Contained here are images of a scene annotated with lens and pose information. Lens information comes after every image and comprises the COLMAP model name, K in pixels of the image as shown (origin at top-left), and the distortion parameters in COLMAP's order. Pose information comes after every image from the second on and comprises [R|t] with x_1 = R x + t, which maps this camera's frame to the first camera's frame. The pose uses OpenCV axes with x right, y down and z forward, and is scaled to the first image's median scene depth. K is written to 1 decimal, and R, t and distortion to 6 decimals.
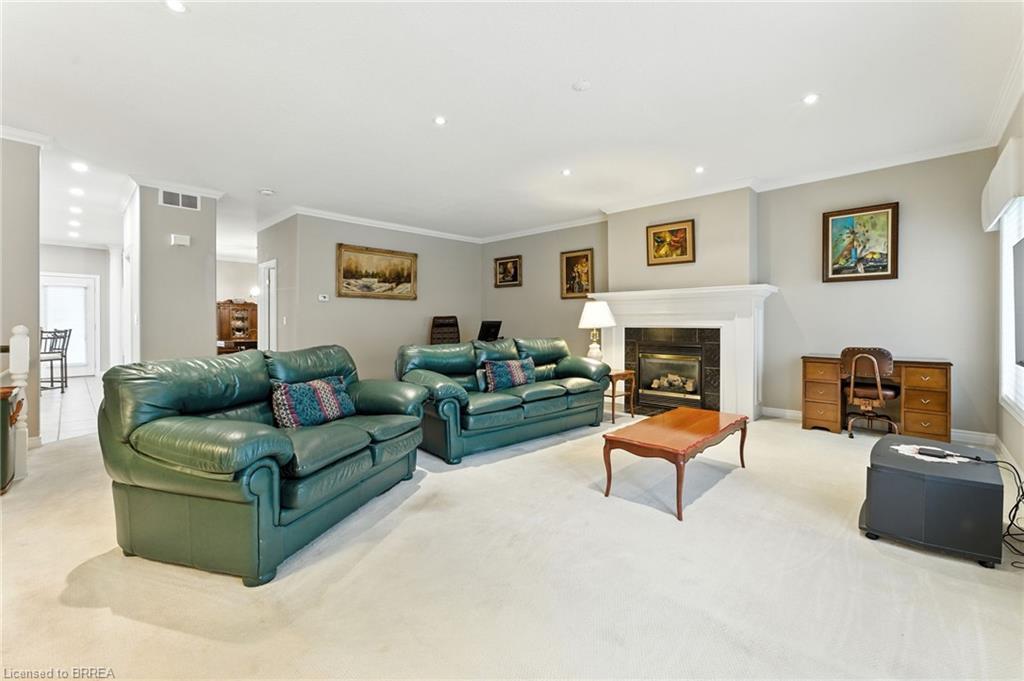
lens RADIAL K [[441.3, 0, 513.2], [0, 441.3, 306.1], [0, 0, 1]] dist [0.001478, 0.000085]
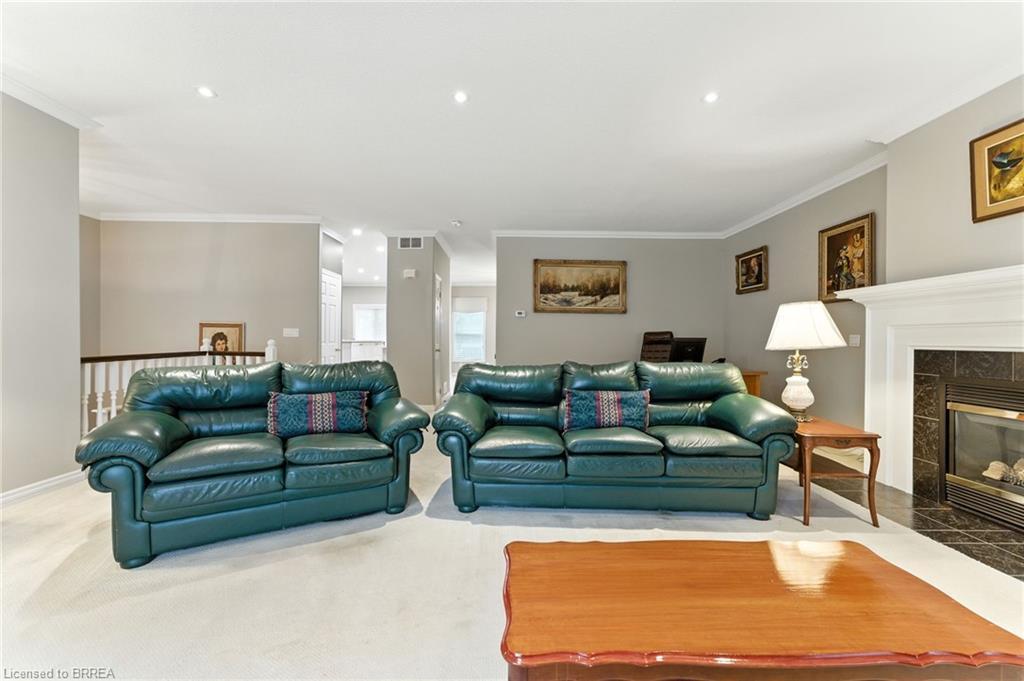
lens RADIAL K [[419.1, 0, 511.3], [0, 419.1, 336.7], [0, 0, 1]] dist [-0.044190, 0.031660]
pose [[0.702517, 0.003510, -0.711658, 0.232009], [0.015103, 0.999689, 0.019839, 0.013608], [0.711506, -0.024685, 0.702246, 0.271334]]
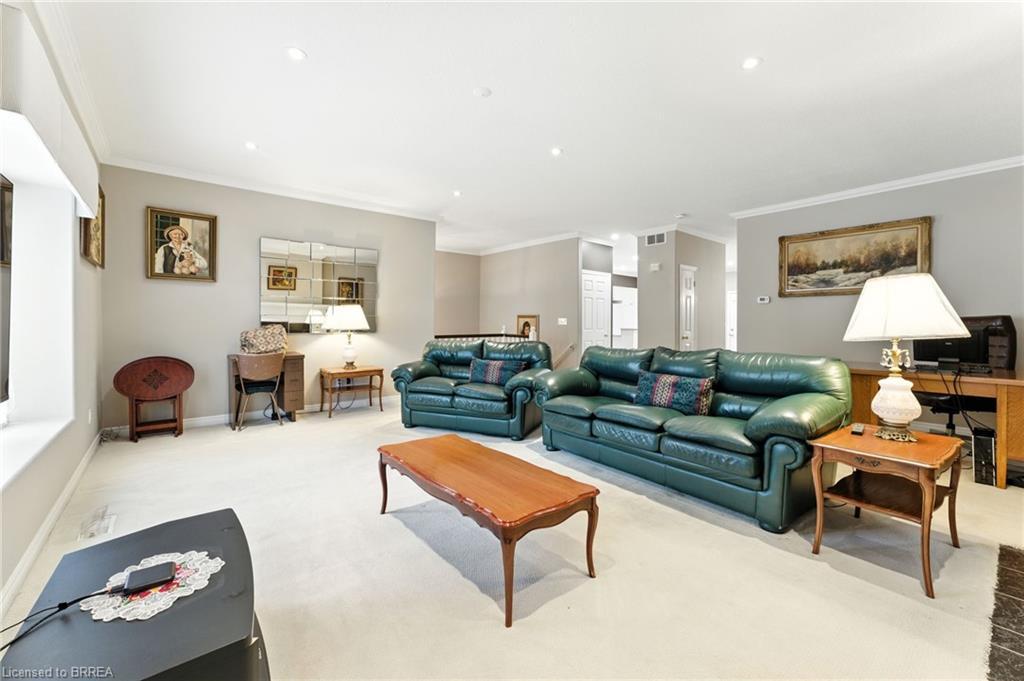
lens RADIAL K [[419.1, 0, 511.3], [0, 419.1, 336.7], [0, 0, 1]] dist [-0.044190, 0.031660]
pose [[-0.108024, 0.030340, -0.993685, 0.463333], [0.024763, 0.999306, 0.027820, 0.020625], [0.993840, -0.021602, -0.108700, 0.517831]]
